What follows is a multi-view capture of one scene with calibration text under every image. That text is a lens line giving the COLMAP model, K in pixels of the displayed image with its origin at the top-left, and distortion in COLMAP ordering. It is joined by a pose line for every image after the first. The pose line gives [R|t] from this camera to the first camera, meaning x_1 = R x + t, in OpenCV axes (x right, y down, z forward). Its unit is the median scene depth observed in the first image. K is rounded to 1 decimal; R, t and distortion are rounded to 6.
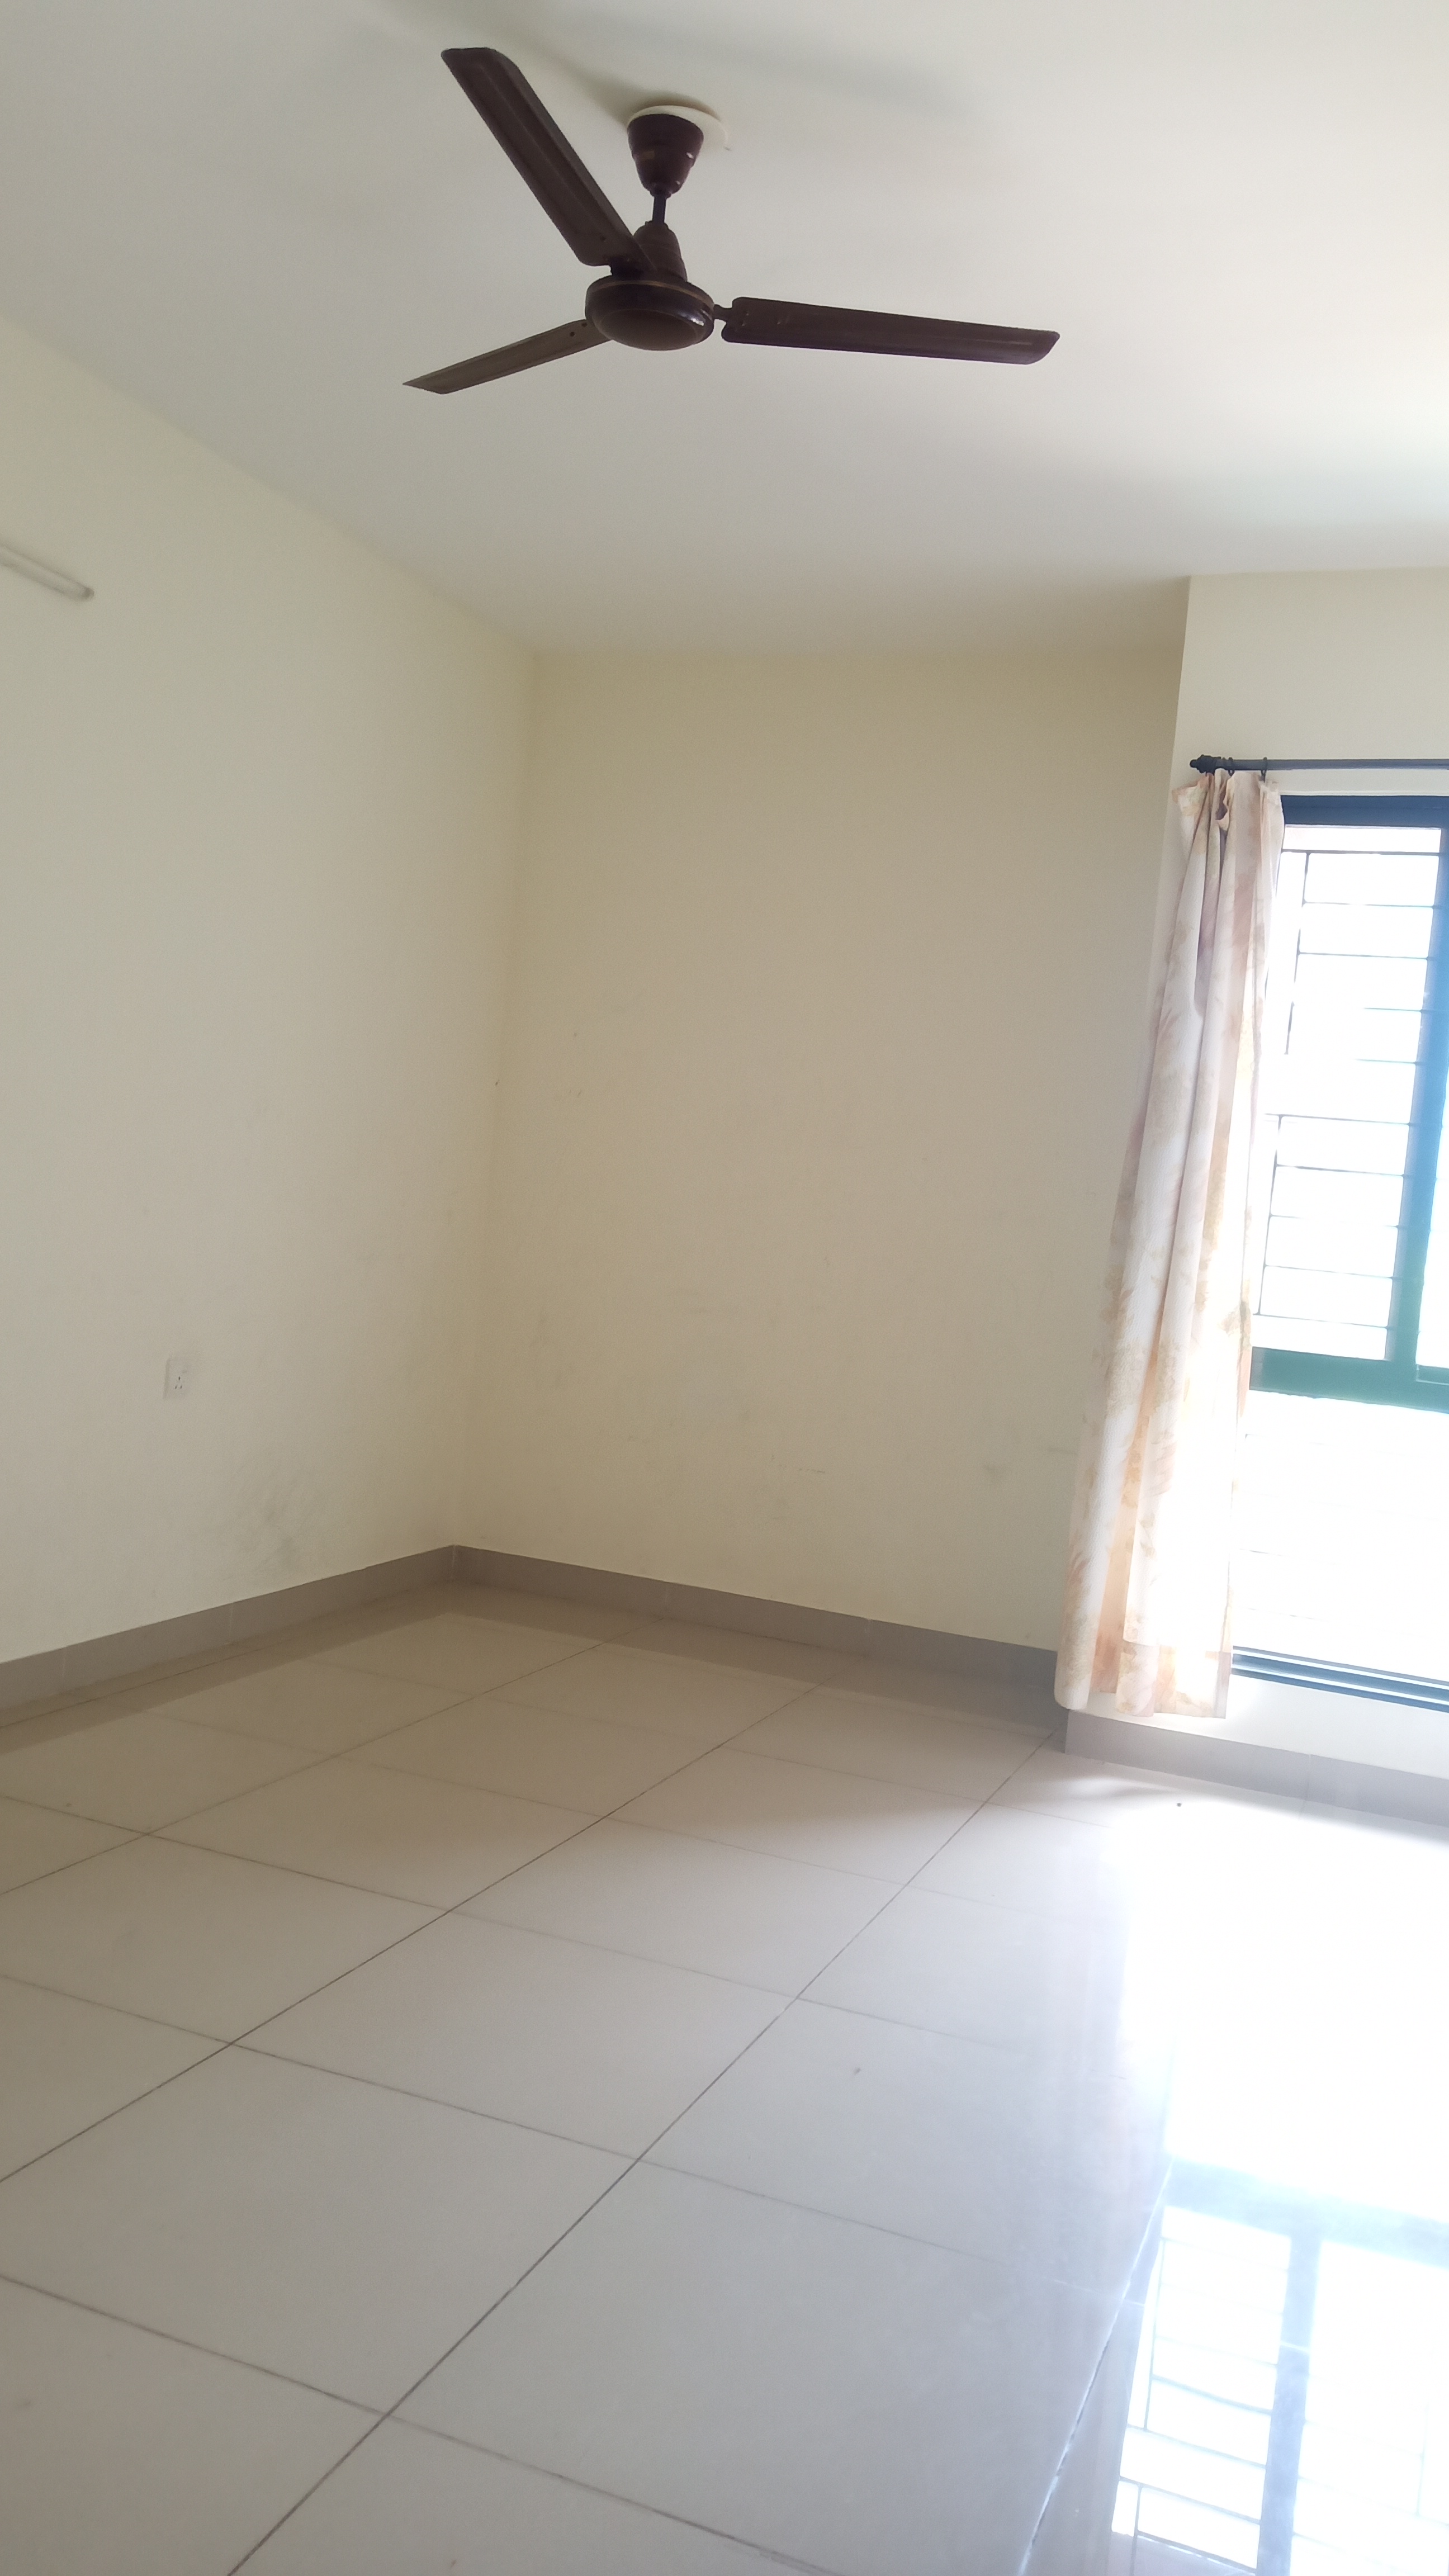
lens RADIAL K [[2029.8, 0, 738.7], [0, 2029.8, 1276.4], [0, 0, 1]] dist [0.015245, -0.098649]
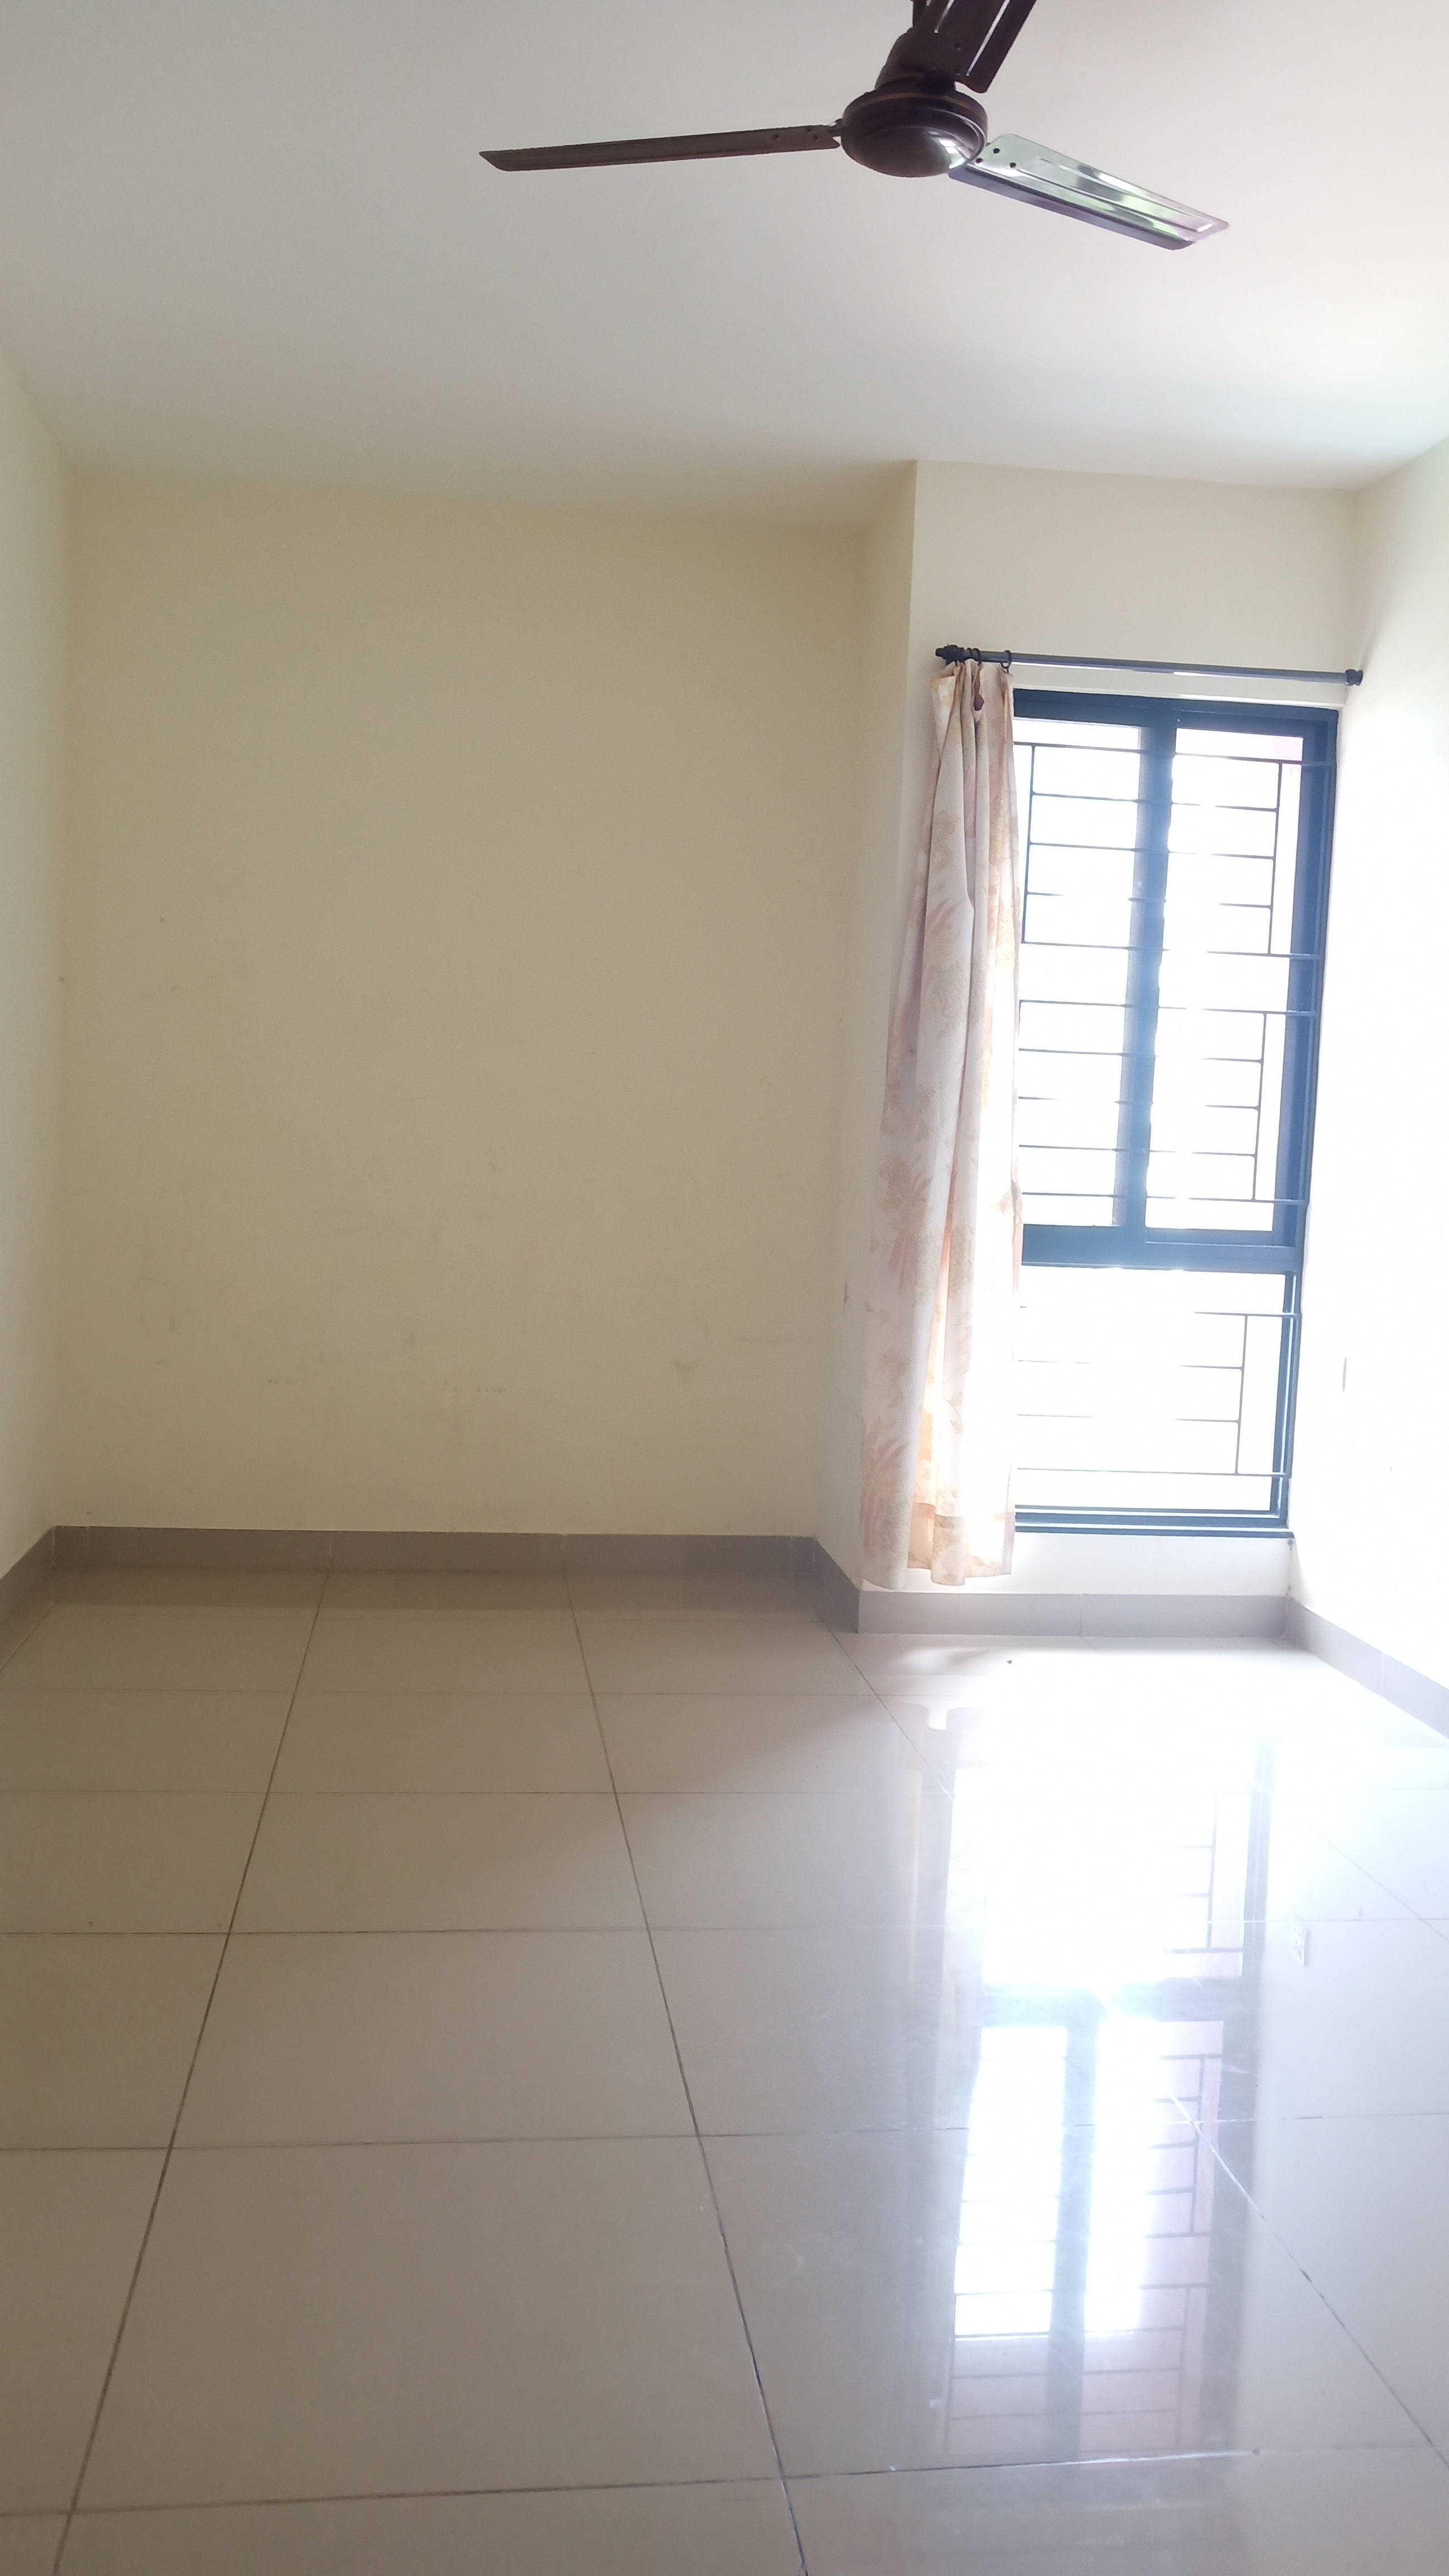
lens RADIAL K [[2029.8, 0, 730.3], [0, 2029.8, 1303.3], [0, 0, 1]] dist [0.015245, -0.098649]
pose [[0.862738, -0.103841, 0.494874, -0.402034], [0.060057, 0.992802, 0.103622, -0.042599], [-0.502072, -0.059678, 0.862764, 0.164552]]
